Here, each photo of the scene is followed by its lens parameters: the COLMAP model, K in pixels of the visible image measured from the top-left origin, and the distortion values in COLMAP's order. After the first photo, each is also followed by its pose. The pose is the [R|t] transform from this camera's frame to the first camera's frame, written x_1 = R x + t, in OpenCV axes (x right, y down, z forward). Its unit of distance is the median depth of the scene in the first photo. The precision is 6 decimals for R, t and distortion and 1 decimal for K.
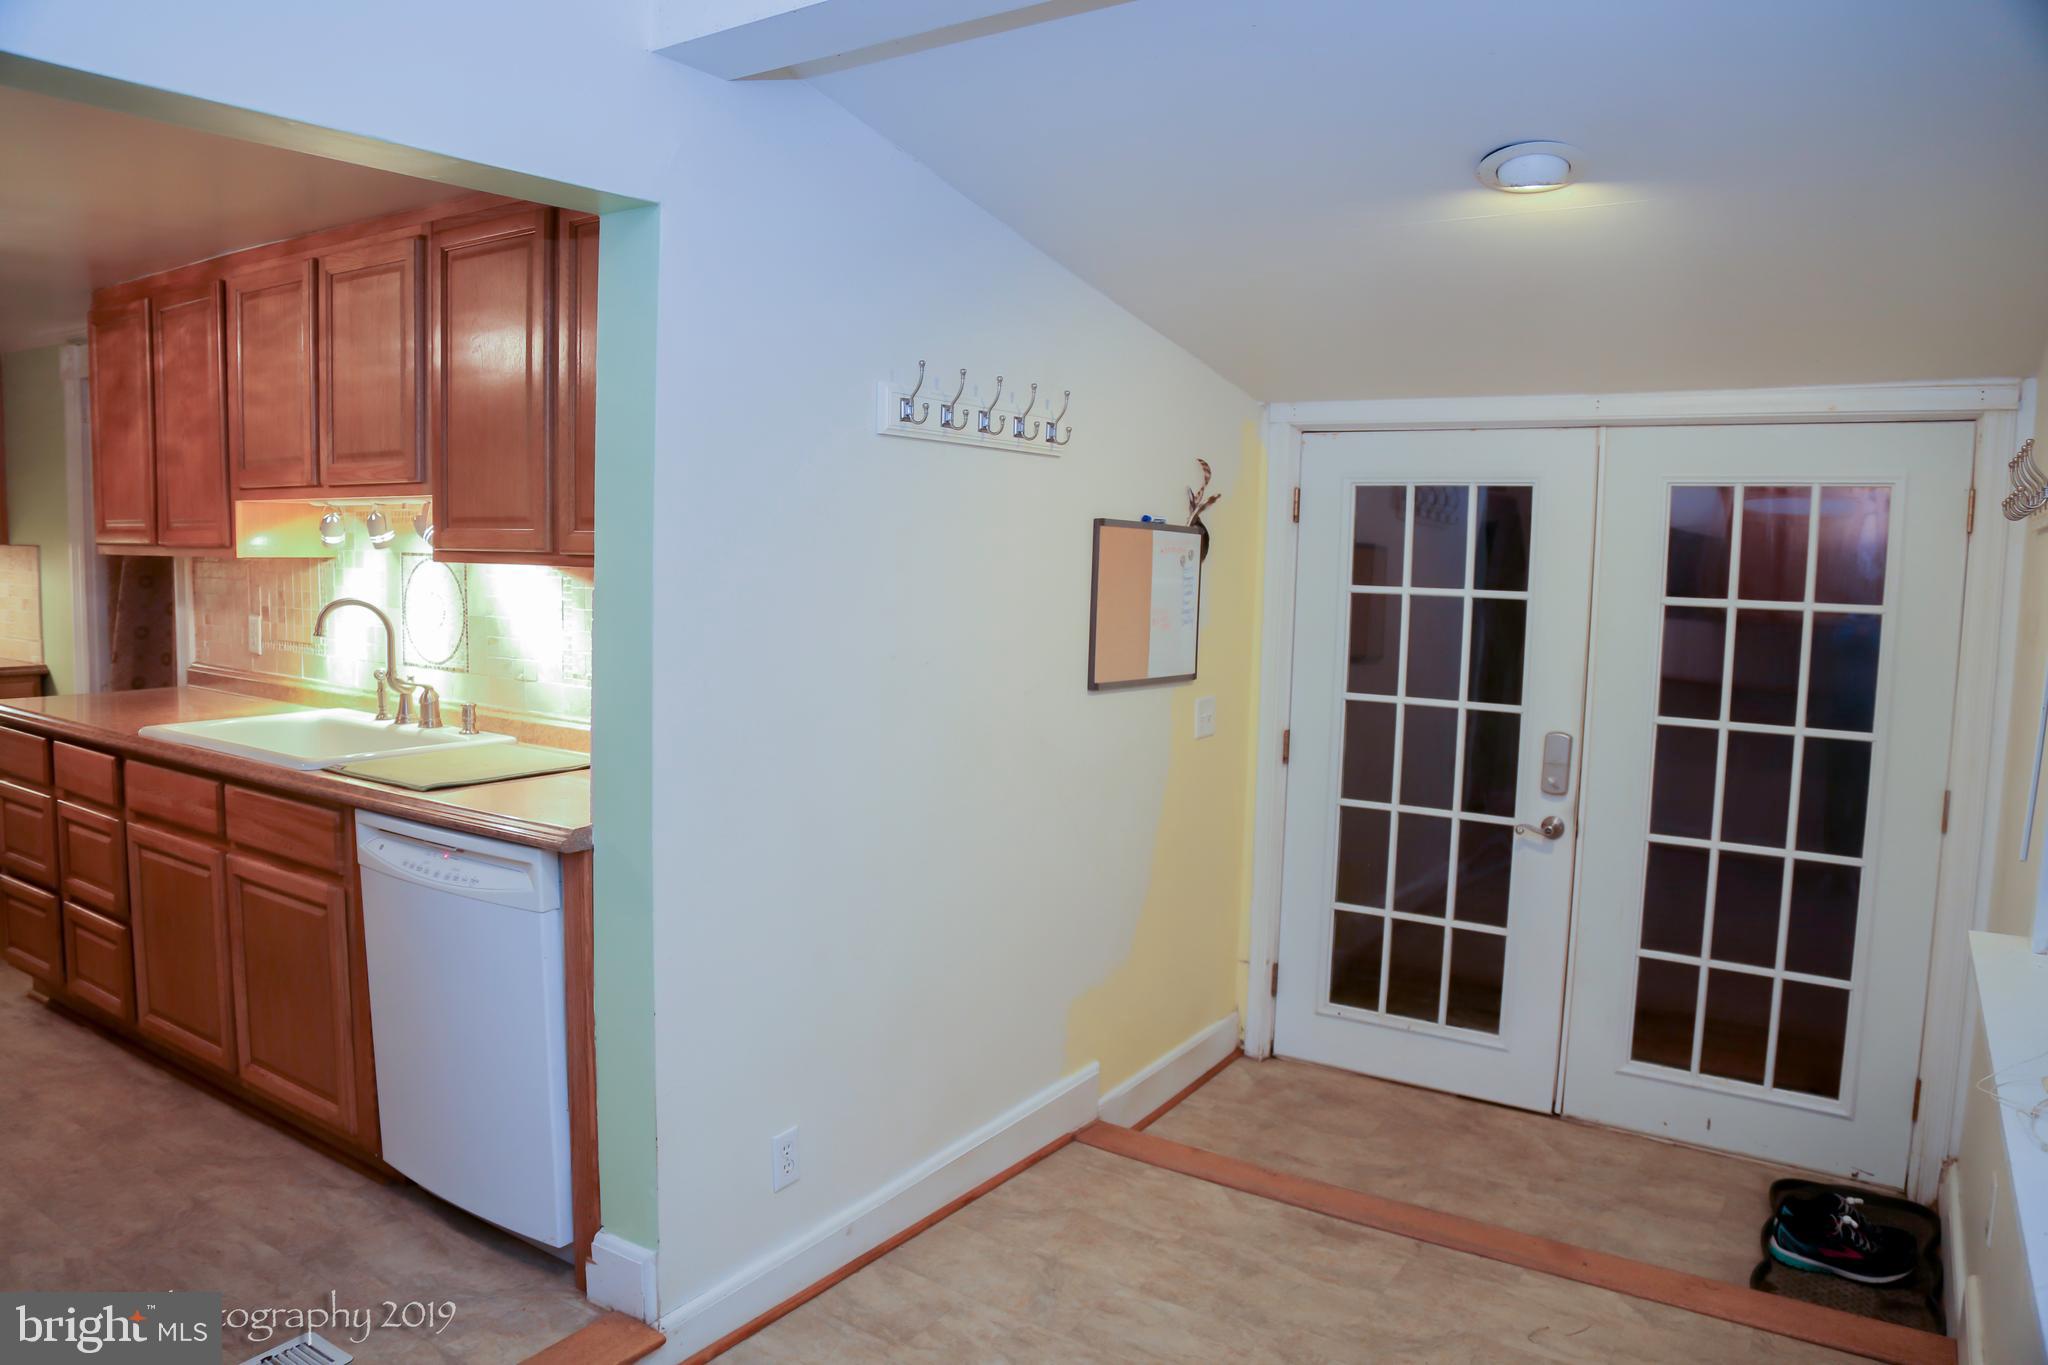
lens RADIAL K [[1431.0, 0, 1052.0], [0, 1431.0, 677.3], [0, 0, 1]] dist [-0.110320, 0.055480]
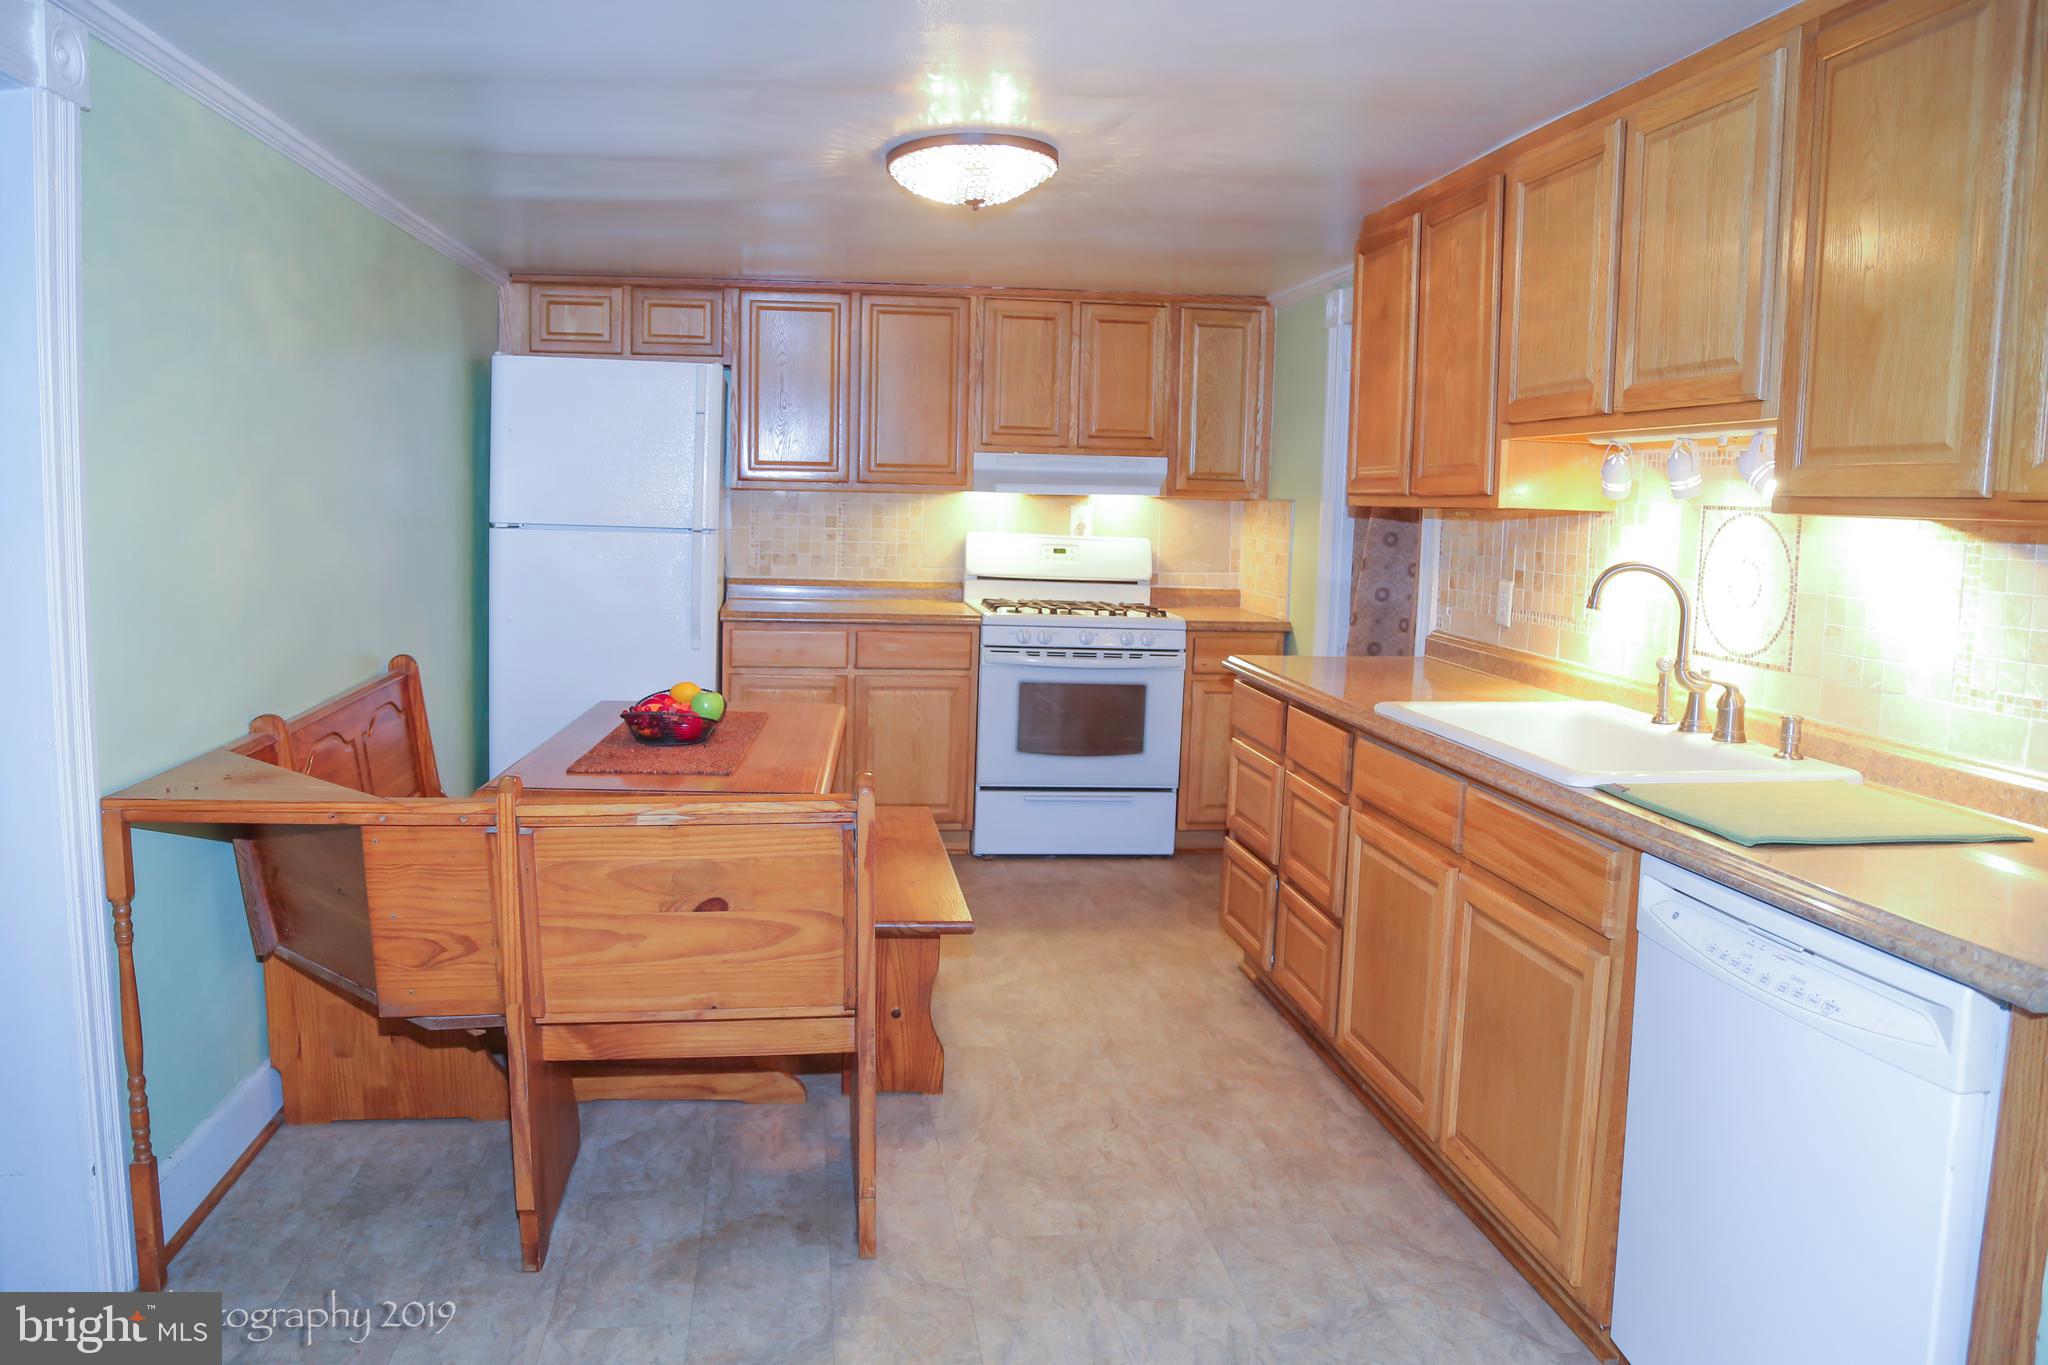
lens RADIAL K [[1431.0, 0, 1052.0], [0, 1431.0, 677.3], [0, 0, 1]] dist [-0.110320, 0.055480]
pose [[0.693126, 0.089156, -0.715282, -0.166639], [-0.083421, 0.995575, 0.043256, -0.000091], [0.715973, 0.029688, 0.697496, 0.232922]]
